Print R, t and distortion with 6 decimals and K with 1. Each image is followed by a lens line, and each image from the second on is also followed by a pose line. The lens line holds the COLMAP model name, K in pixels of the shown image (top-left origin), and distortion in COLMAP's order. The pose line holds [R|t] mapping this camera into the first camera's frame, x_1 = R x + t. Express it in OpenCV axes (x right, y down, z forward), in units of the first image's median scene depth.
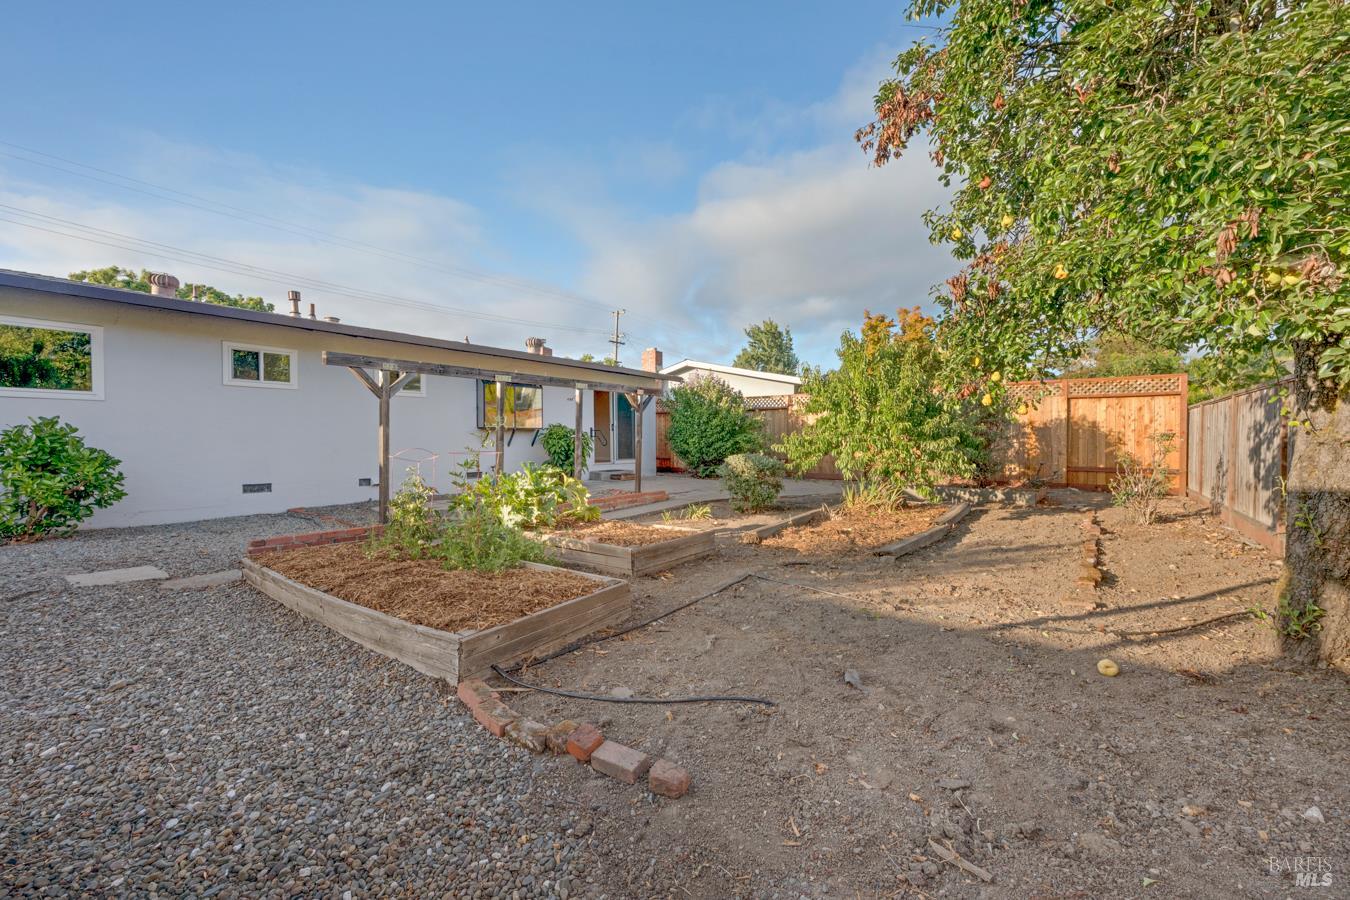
lens RADIAL K [[542.3, 0, 679.7], [0, 542.3, 446.5], [0, 0, 1]] dist [-0.000719, 0.000095]
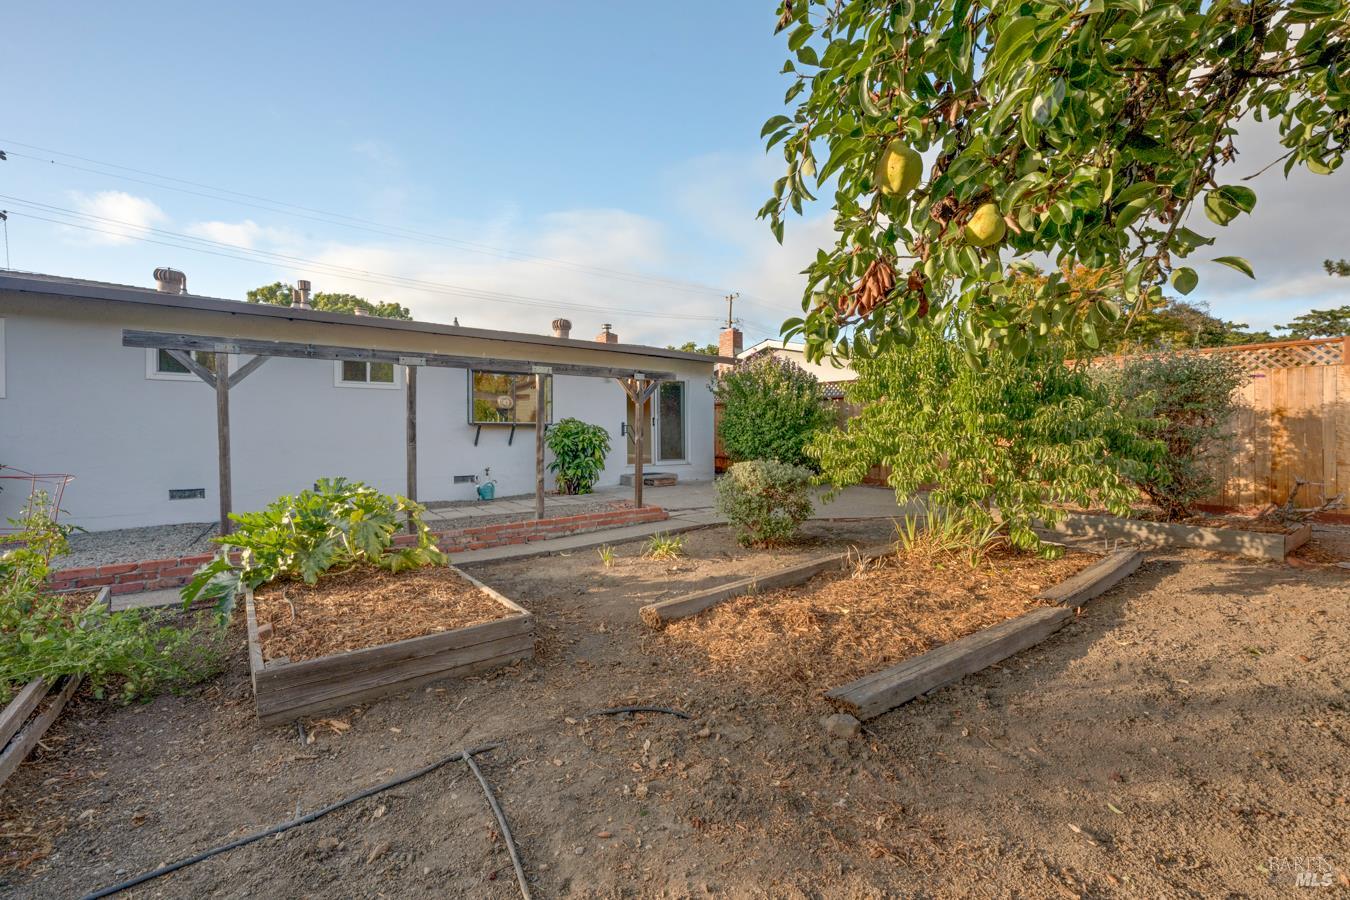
lens RADIAL K [[542.3, 0, 680.5], [0, 542.3, 437.4], [0, 0, 1]] dist [-0.000719, 0.000095]
pose [[0.963636, 0.002009, -0.267211, 0.200729], [-0.002720, 0.999994, -0.002291, -0.013286], [0.267205, 0.002934, 0.963635, 0.289505]]
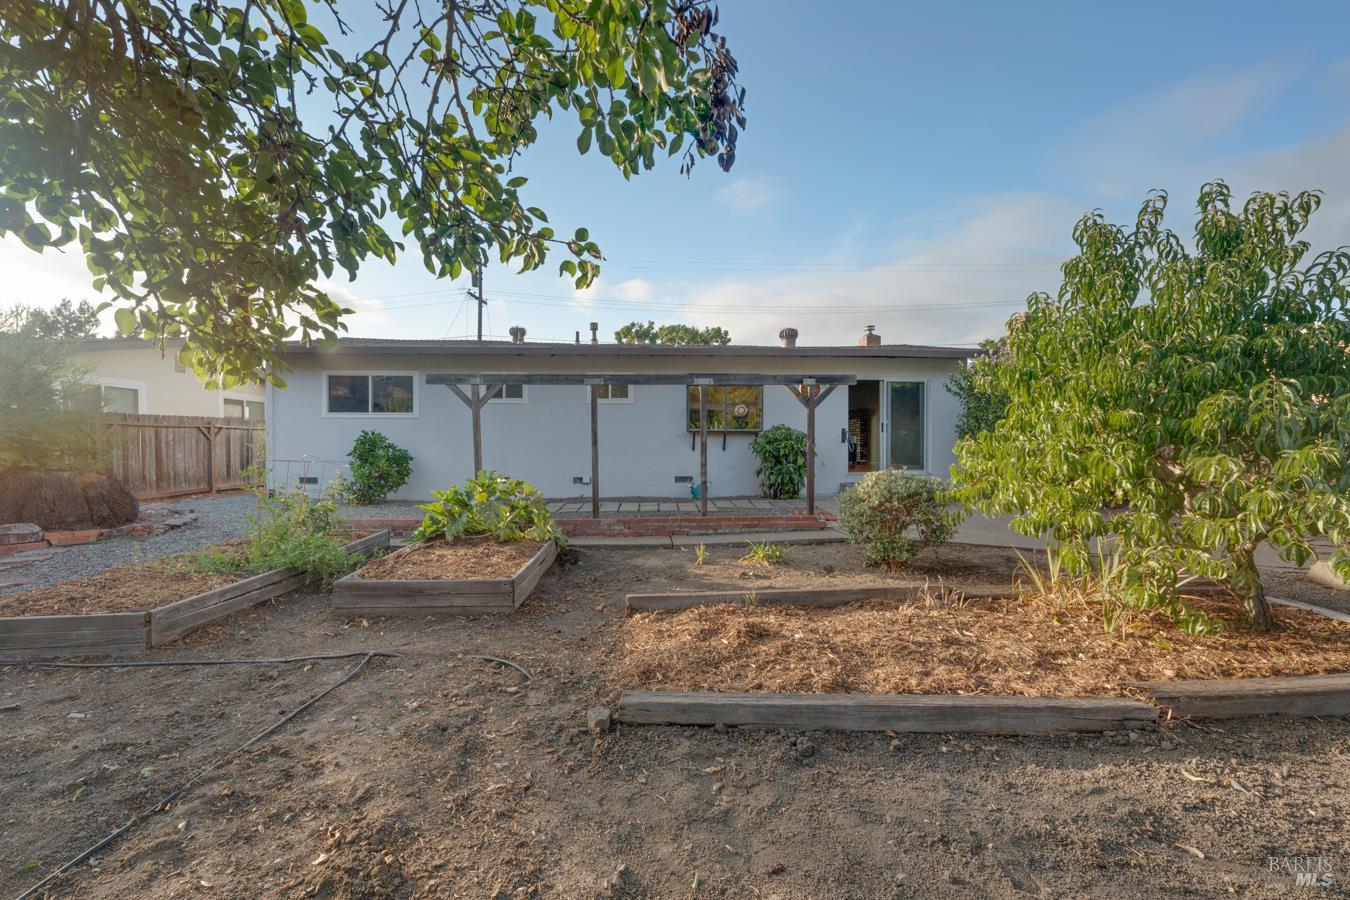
lens RADIAL K [[542.3, 0, 686.2], [0, 542.3, 446.3], [0, 0, 1]] dist [-0.000719, 0.000095]
pose [[0.639636, 0.009814, -0.768615, 0.420480], [-0.010326, 0.999938, 0.004174, -0.012784], [0.768608, 0.005267, 0.639698, 0.410318]]
